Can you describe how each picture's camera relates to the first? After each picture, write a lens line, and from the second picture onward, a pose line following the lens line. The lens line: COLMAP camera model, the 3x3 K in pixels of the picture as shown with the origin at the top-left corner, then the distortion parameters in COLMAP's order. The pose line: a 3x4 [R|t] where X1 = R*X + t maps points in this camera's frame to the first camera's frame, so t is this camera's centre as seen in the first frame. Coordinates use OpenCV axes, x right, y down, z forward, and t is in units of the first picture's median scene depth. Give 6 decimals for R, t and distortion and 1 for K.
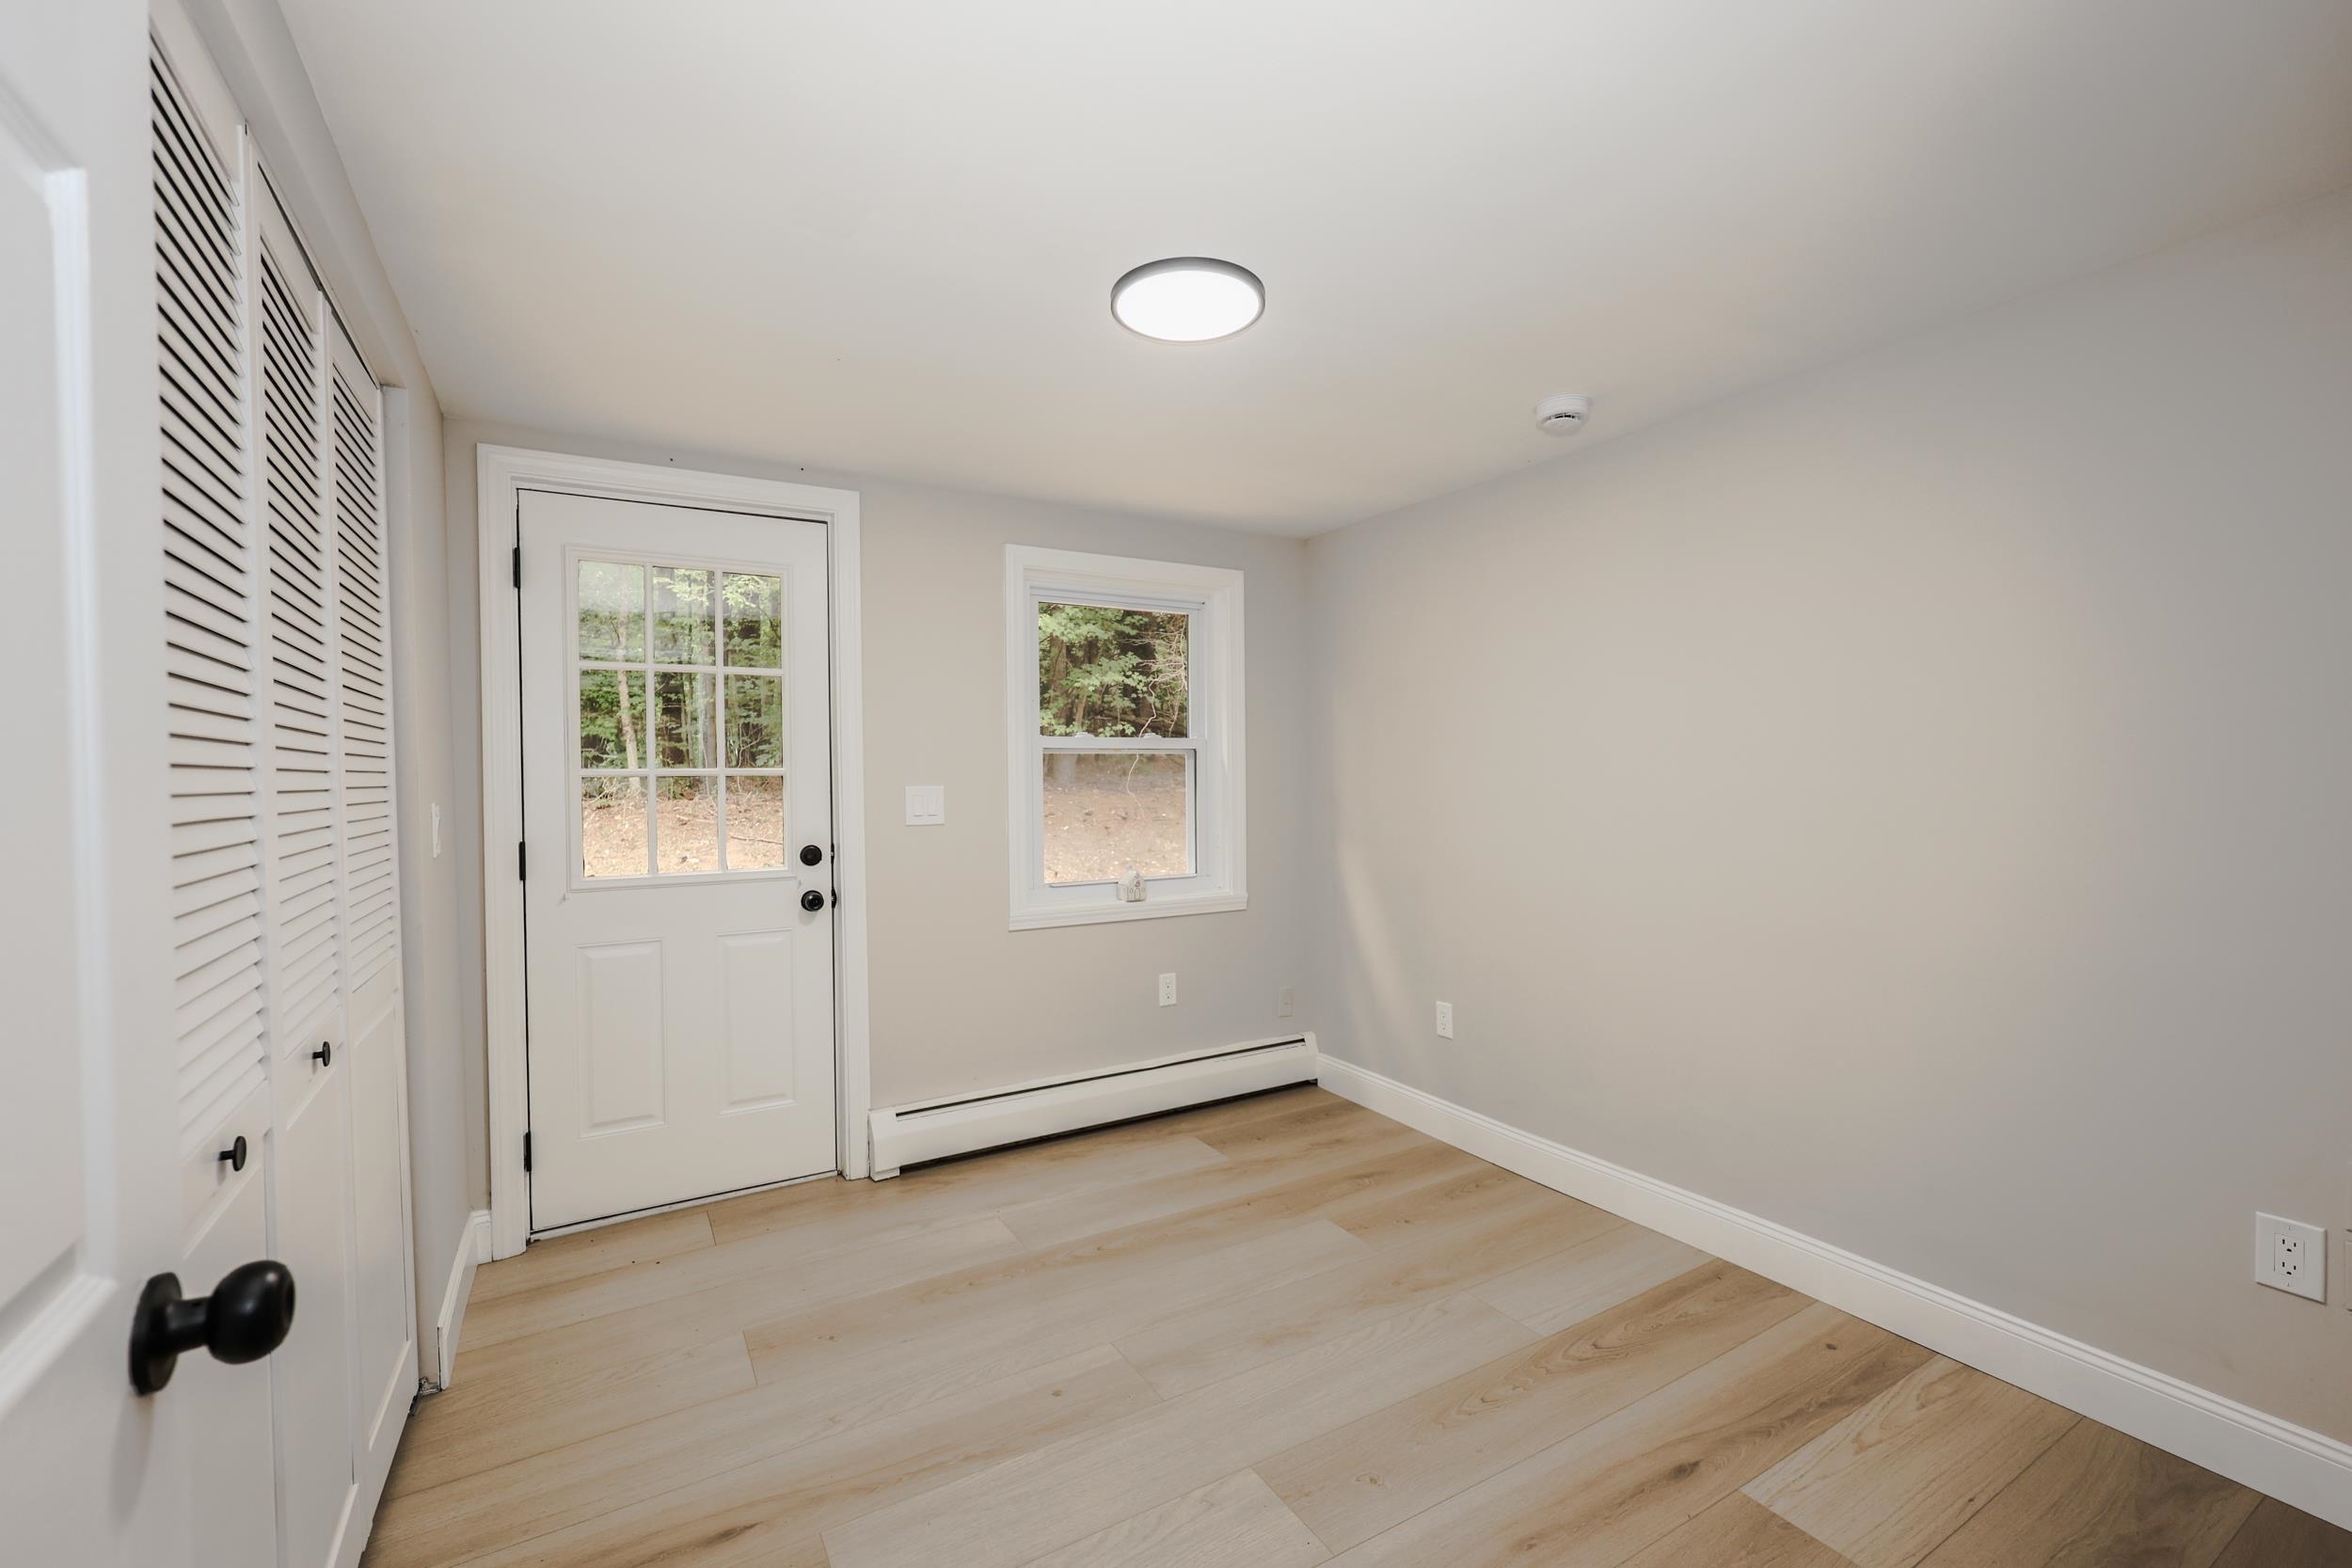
lens RADIAL K [[1002.4, 0, 1170.0], [0, 1002.4, 772.0], [0, 0, 1]] dist [0.010870, -0.000168]
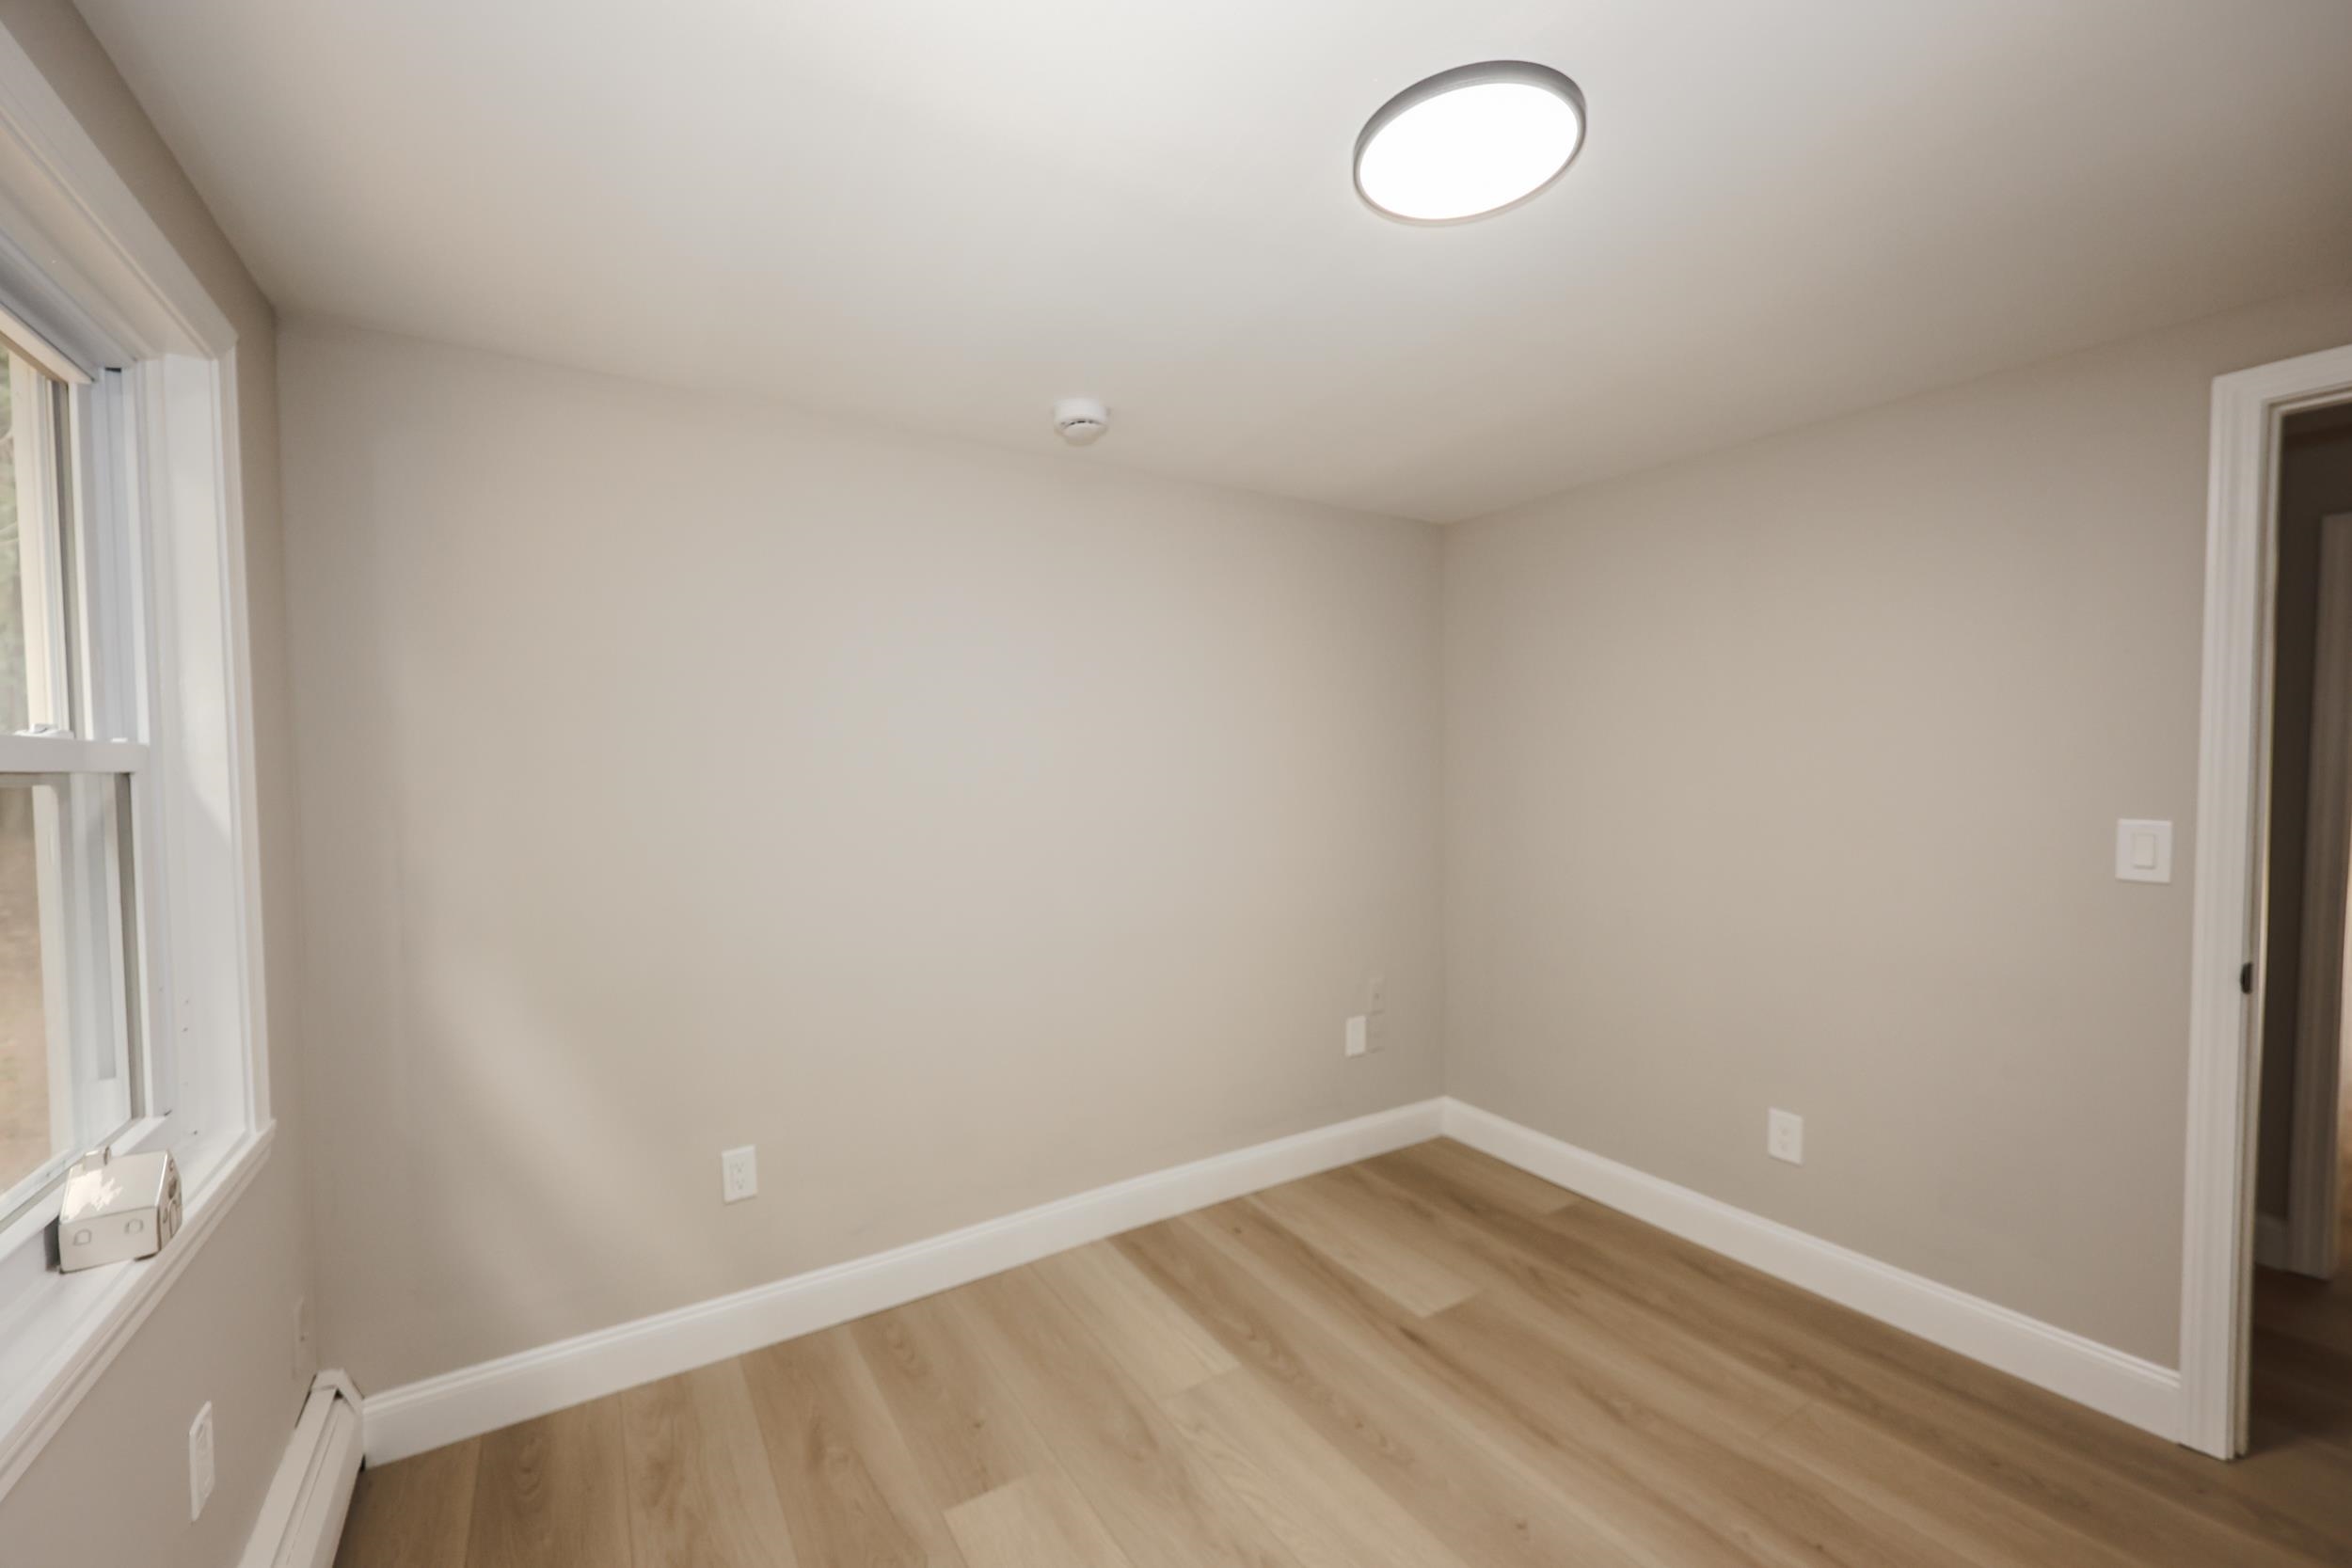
lens RADIAL K [[961.6, 0, 1176.0], [0, 961.6, 784.0], [0, 0, 1]] dist [0.008253, -0.000208]
pose [[-0.020362, -0.014253, 0.999691, -0.434240], [0.024384, 0.999594, 0.014748, -0.020208], [-0.999495, 0.024676, -0.020007, 0.818794]]
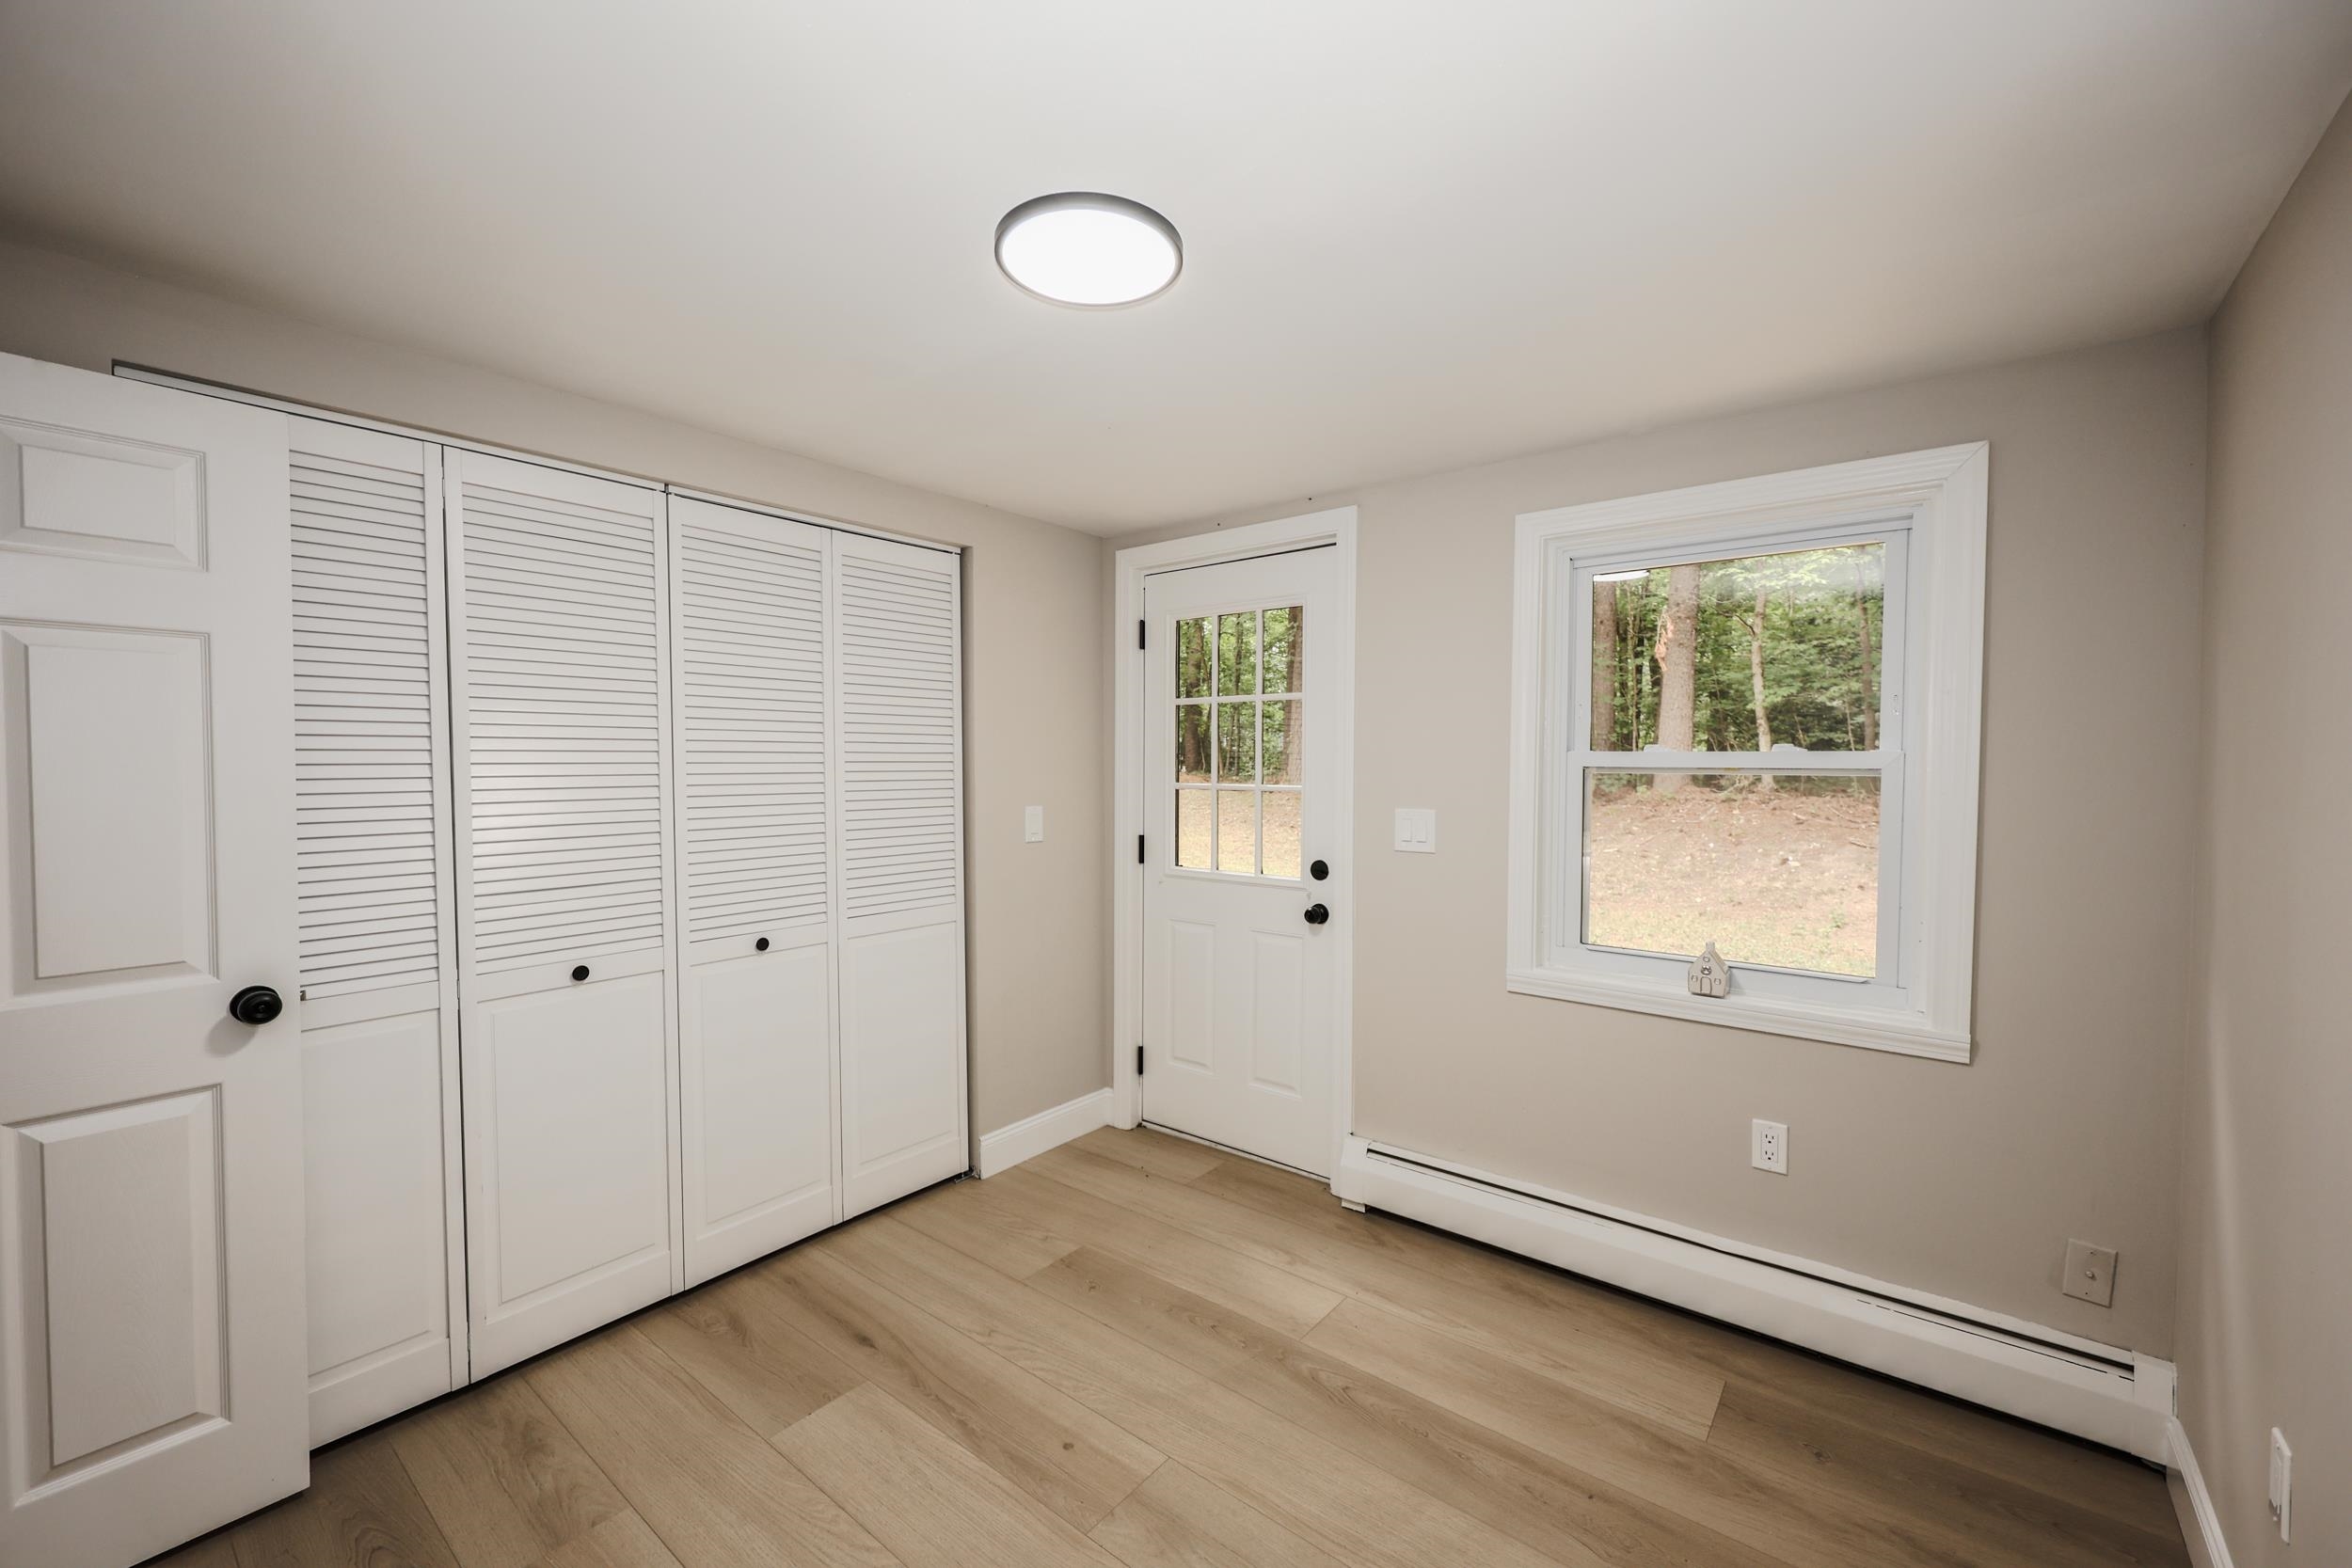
lens RADIAL K [[961.6, 0, 1176.0], [0, 961.6, 784.0], [0, 0, 1]] dist [0.008253, -0.000208]
pose [[0.345096, 0.033005, -0.937987, 0.543351], [-0.005188, 0.999433, 0.033259, -0.039963], [0.938553, -0.006611, 0.345071, 0.540627]]
